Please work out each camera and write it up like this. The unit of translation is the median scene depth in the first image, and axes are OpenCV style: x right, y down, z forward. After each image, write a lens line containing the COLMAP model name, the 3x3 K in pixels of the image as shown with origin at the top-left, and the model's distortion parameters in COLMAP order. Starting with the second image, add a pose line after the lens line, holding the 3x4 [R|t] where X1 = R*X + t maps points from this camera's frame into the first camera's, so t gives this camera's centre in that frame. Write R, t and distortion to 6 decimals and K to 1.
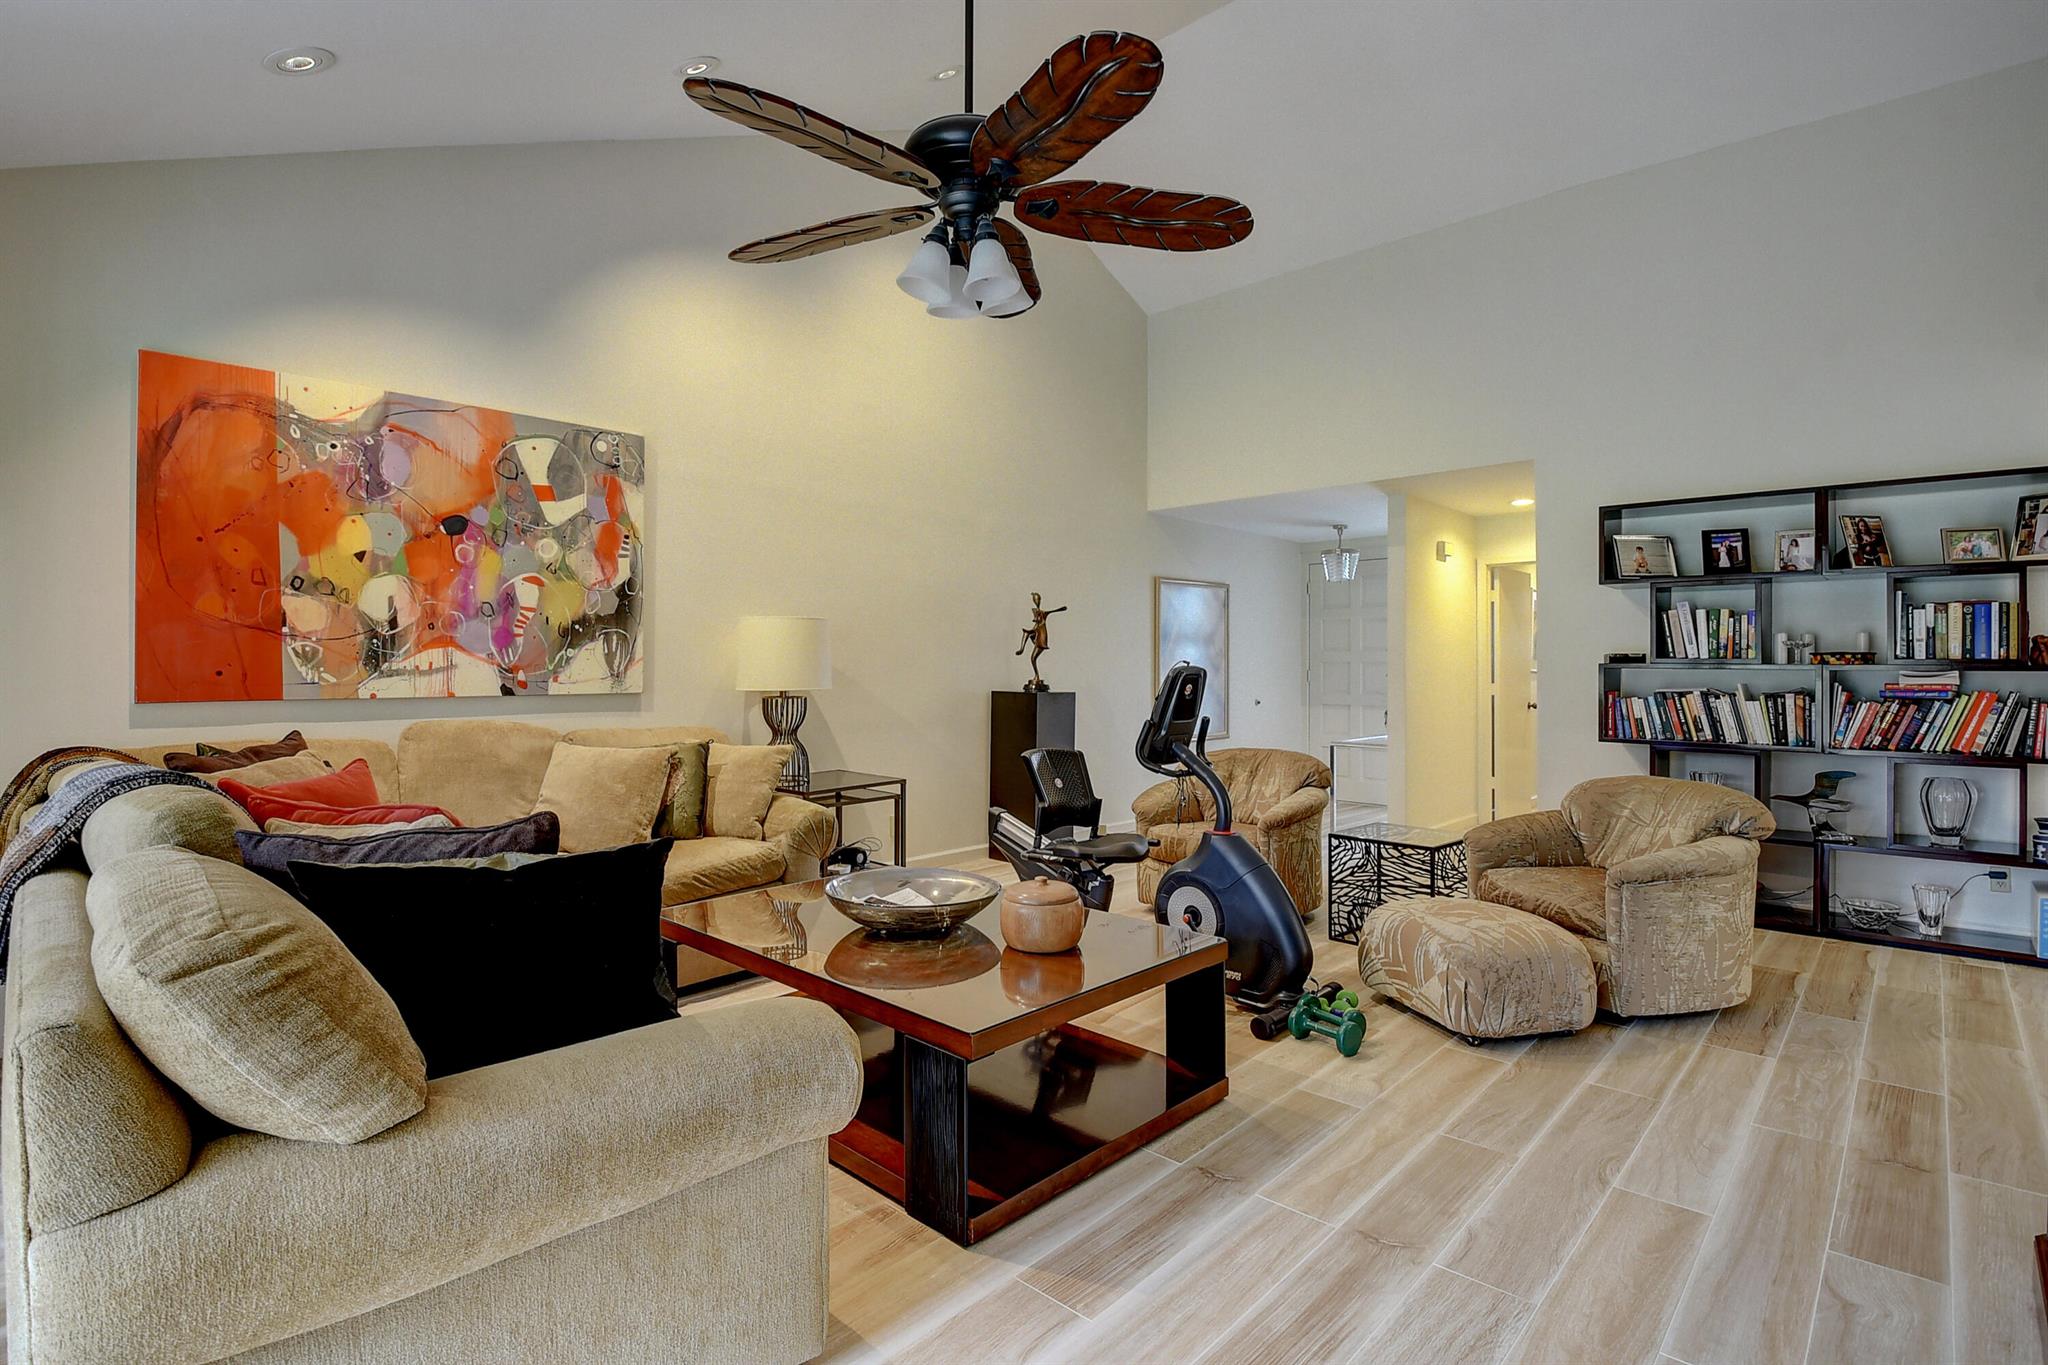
lens RADIAL K [[987.0, 0, 1022.0], [0, 987.0, 670.6], [0, 0, 1]] dist [0.002061, -0.015483]
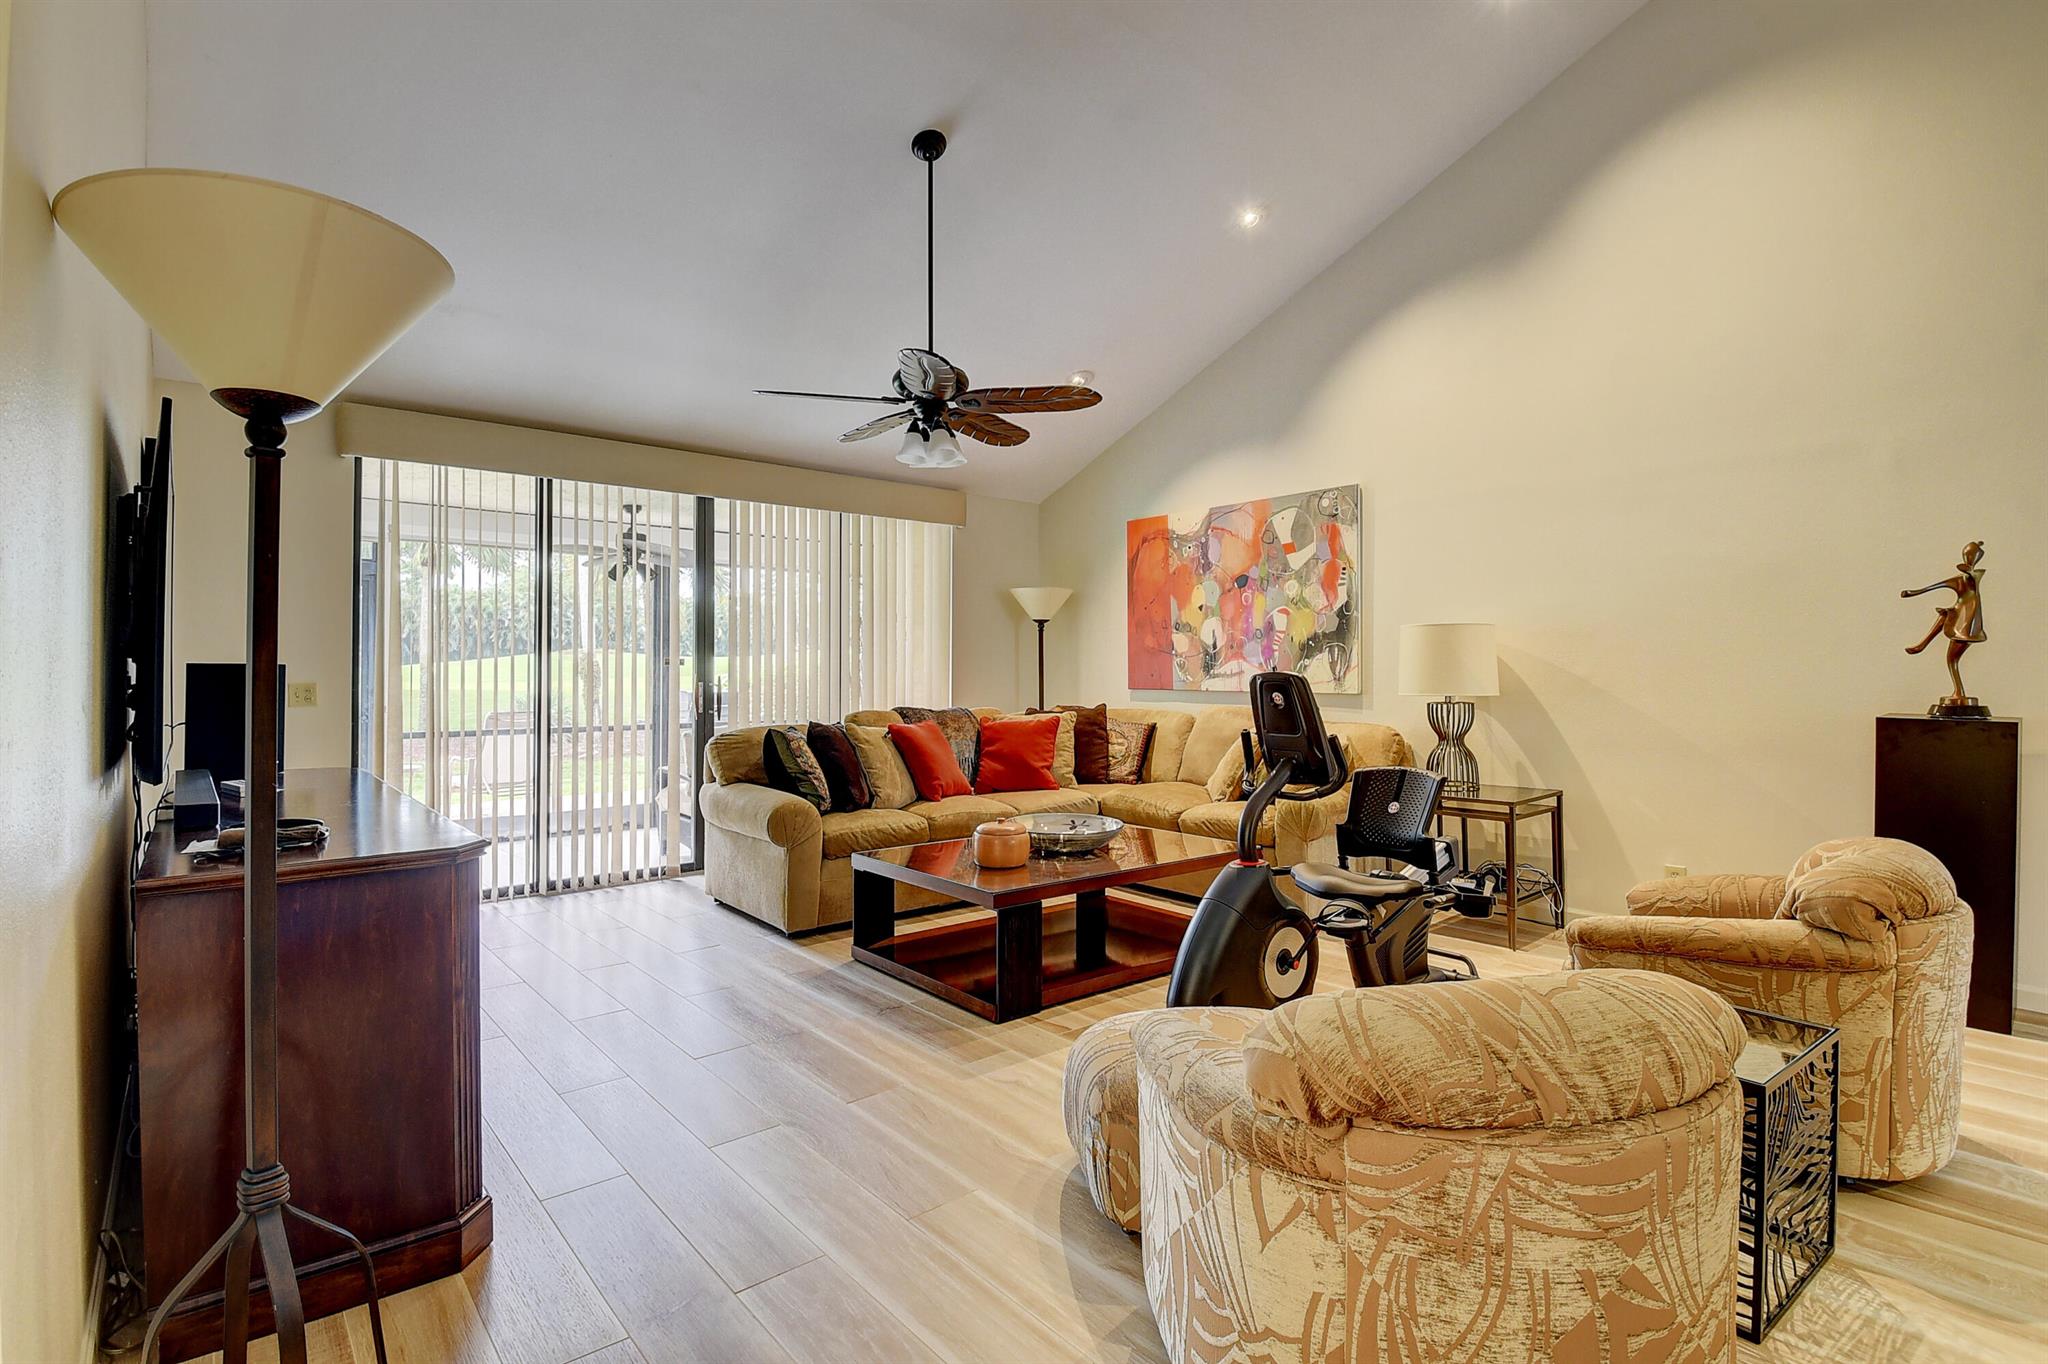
lens RADIAL K [[987.0, 0, 1011.0], [0, 987.0, 673.7], [0, 0, 1]] dist [0.002061, -0.015483]
pose [[-0.127129, -0.000352, -0.991886, 1.005932], [-0.008727, 0.999962, 0.000764, 0.000271], [0.991848, 0.008753, -0.127127, 0.831783]]
